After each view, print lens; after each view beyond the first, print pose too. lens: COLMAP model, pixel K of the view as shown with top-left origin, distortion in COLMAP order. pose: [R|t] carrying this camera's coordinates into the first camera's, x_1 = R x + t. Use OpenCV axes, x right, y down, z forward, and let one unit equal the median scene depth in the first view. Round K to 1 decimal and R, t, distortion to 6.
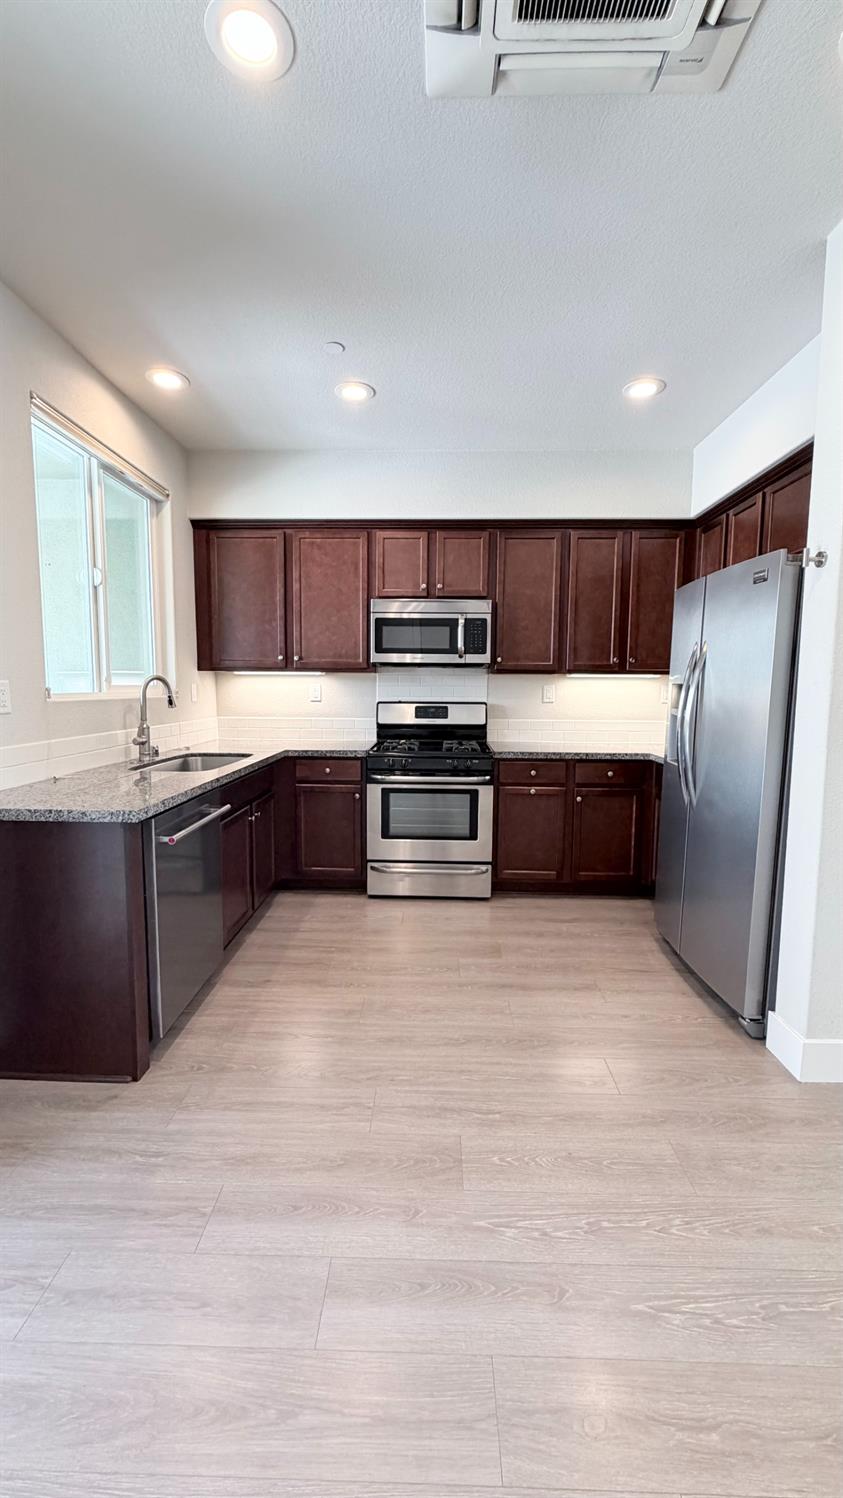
lens RADIAL K [[596.1, 0, 421.5], [0, 596.1, 749.0], [0, 0, 1]] dist [-0.000662, -0.000155]
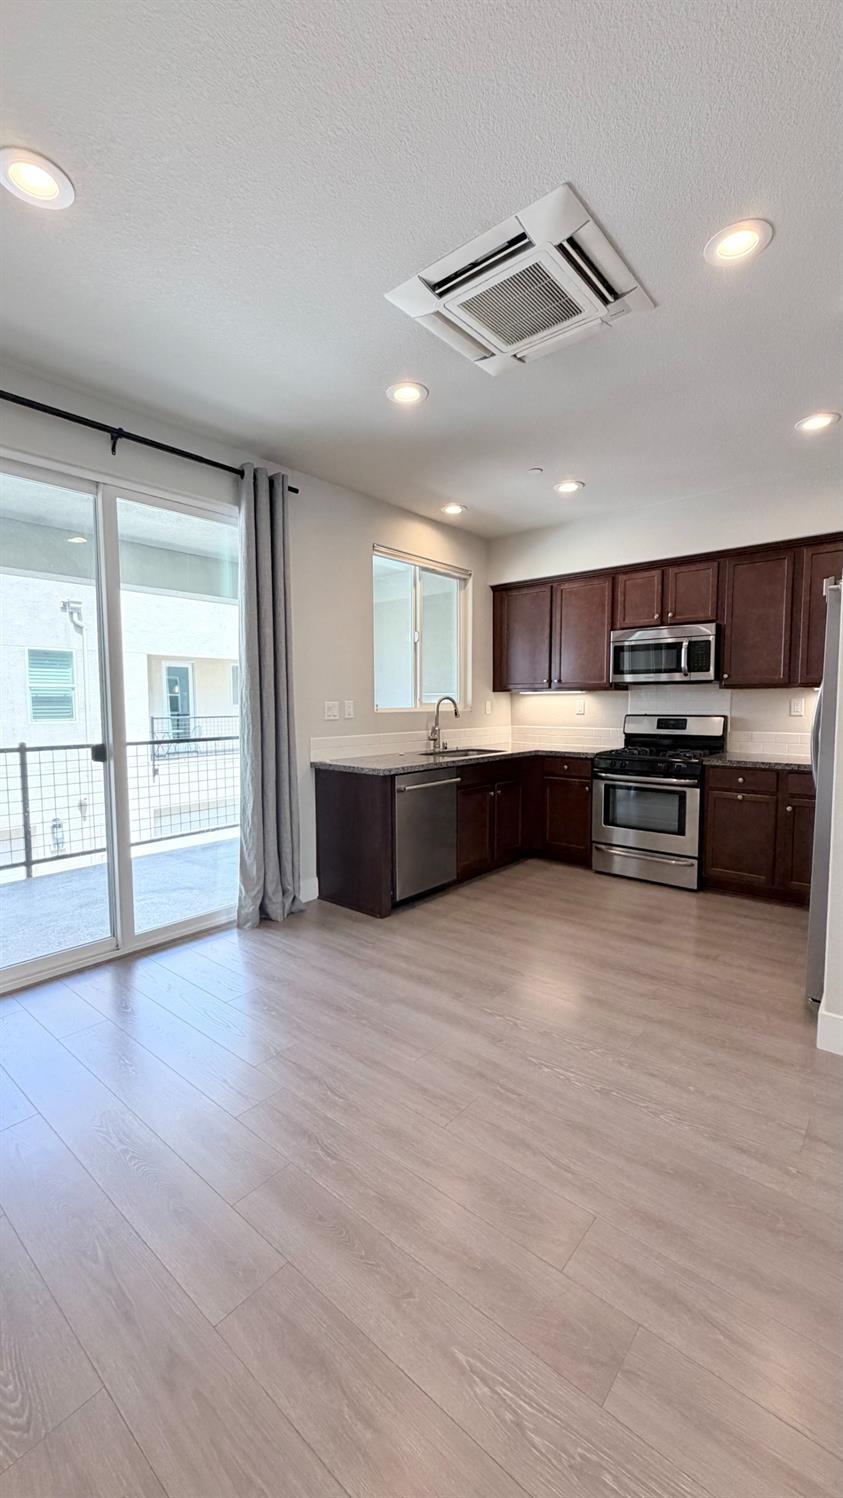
lens RADIAL K [[596.1, 0, 421.5], [0, 596.1, 749.0], [0, 0, 1]] dist [-0.000662, -0.000155]
pose [[0.779621, 0.037984, -0.625098, 0.402511], [-0.056284, 0.998369, -0.009531, 0.026379], [0.623717, 0.042614, 0.780488, -0.201970]]
